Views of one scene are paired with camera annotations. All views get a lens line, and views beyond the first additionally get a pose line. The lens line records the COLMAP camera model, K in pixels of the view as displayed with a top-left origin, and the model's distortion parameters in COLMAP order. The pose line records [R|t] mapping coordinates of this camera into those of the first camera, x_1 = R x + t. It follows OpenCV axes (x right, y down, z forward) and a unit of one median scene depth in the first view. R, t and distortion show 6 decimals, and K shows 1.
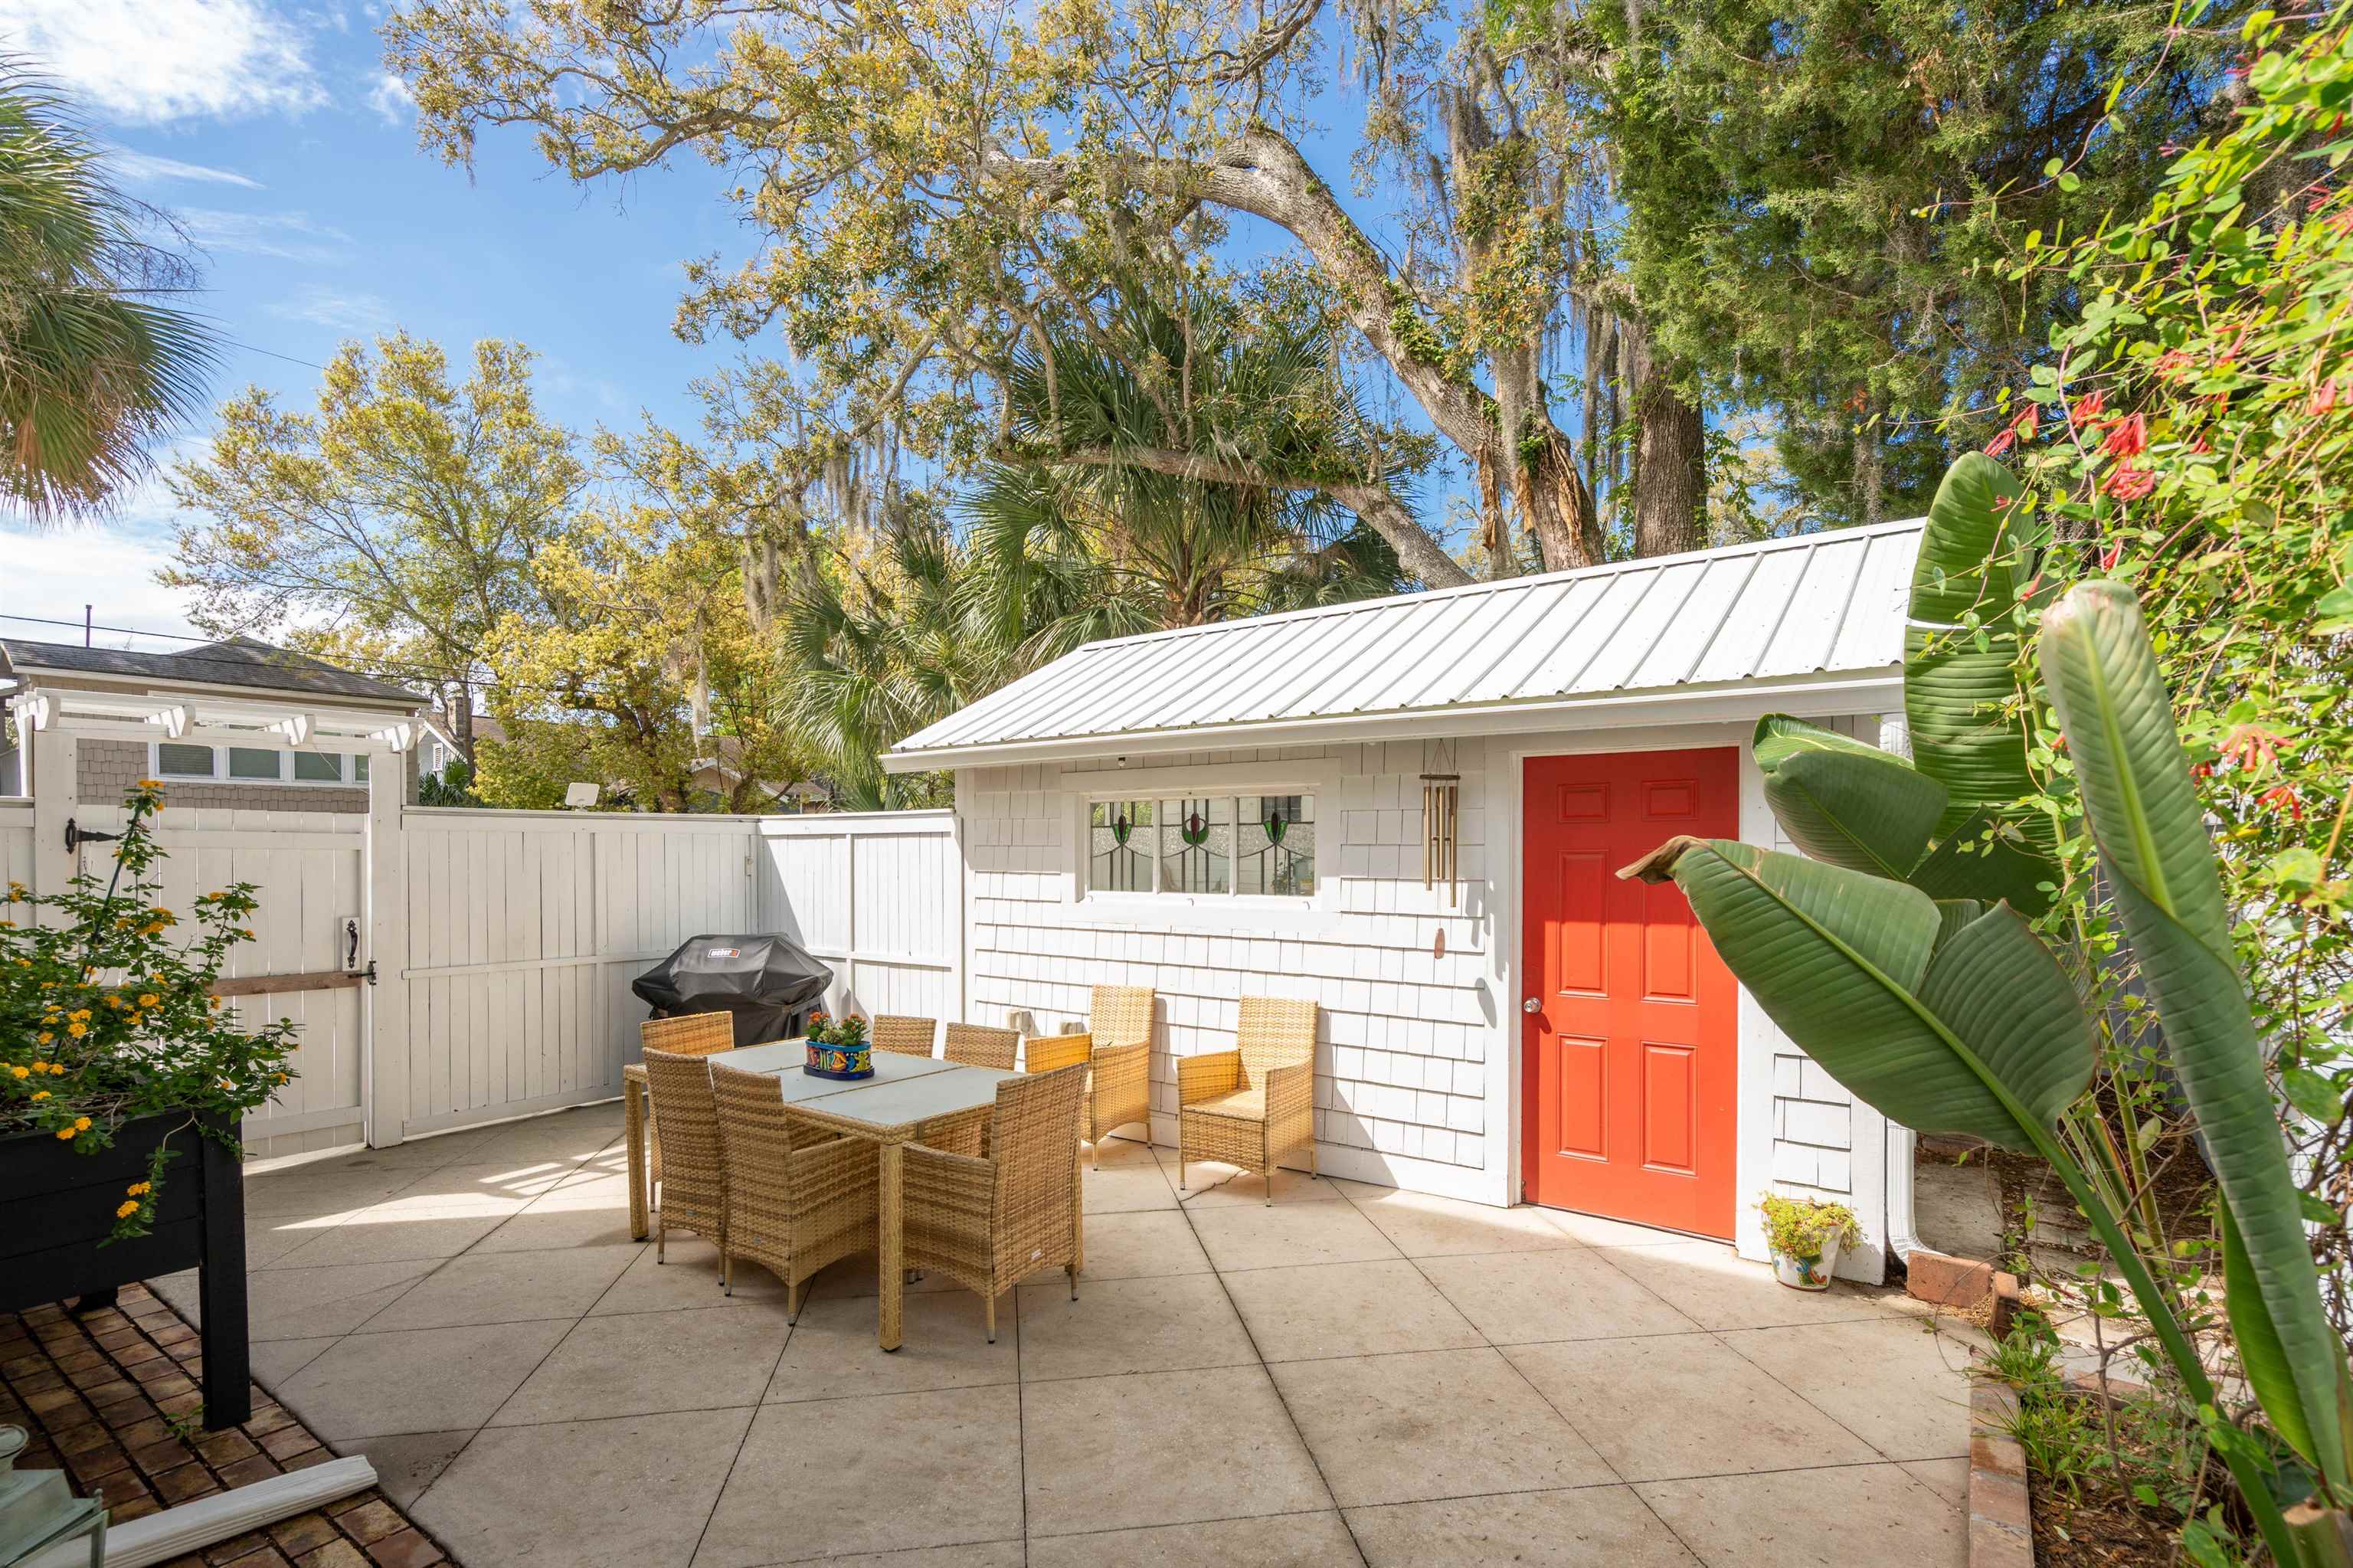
lens RADIAL K [[1090.6, 0, 1163.3], [0, 1090.6, 871.6], [0, 0, 1]] dist [-0.002354, 0.000147]
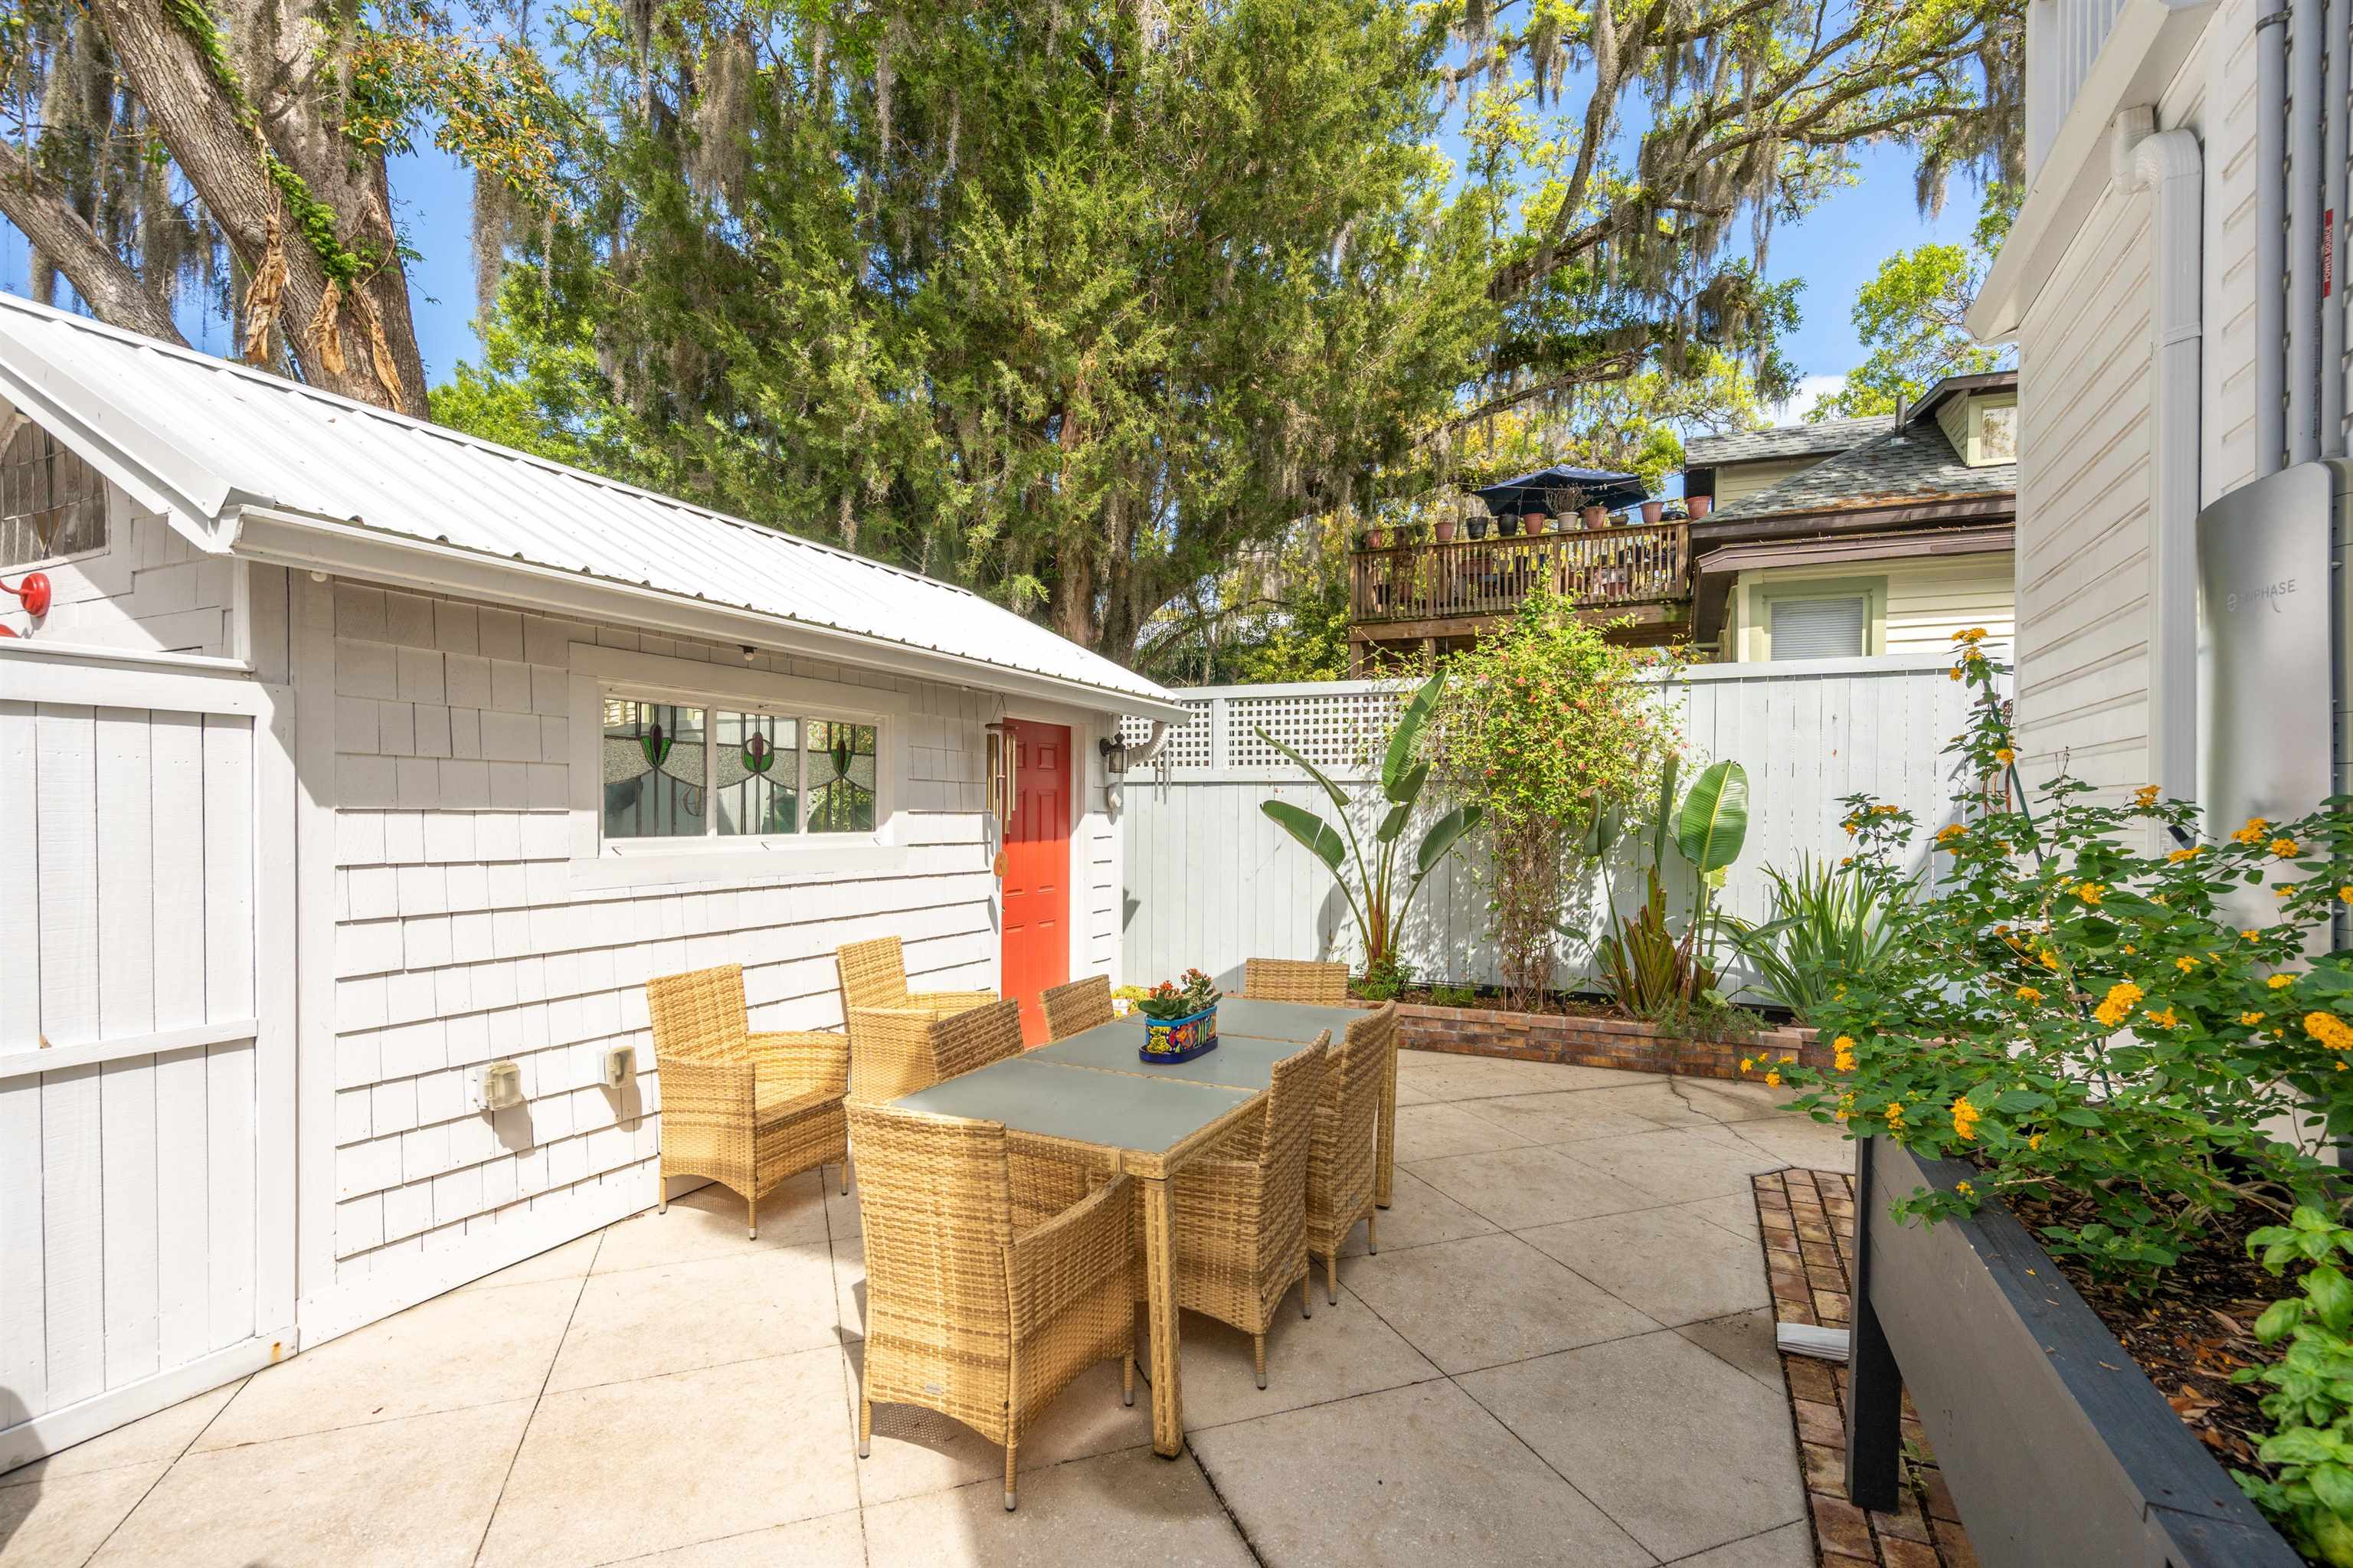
lens RADIAL K [[1090.6, 0, 1176.8], [0, 1090.6, 803.9], [0, 0, 1]] dist [-0.002354, 0.000147]
pose [[-0.192919, 0.007557, 0.981185, -0.958554], [0.014653, 0.999881, -0.004820, 0.007424], [-0.981105, 0.013448, -0.193007, 1.017556]]
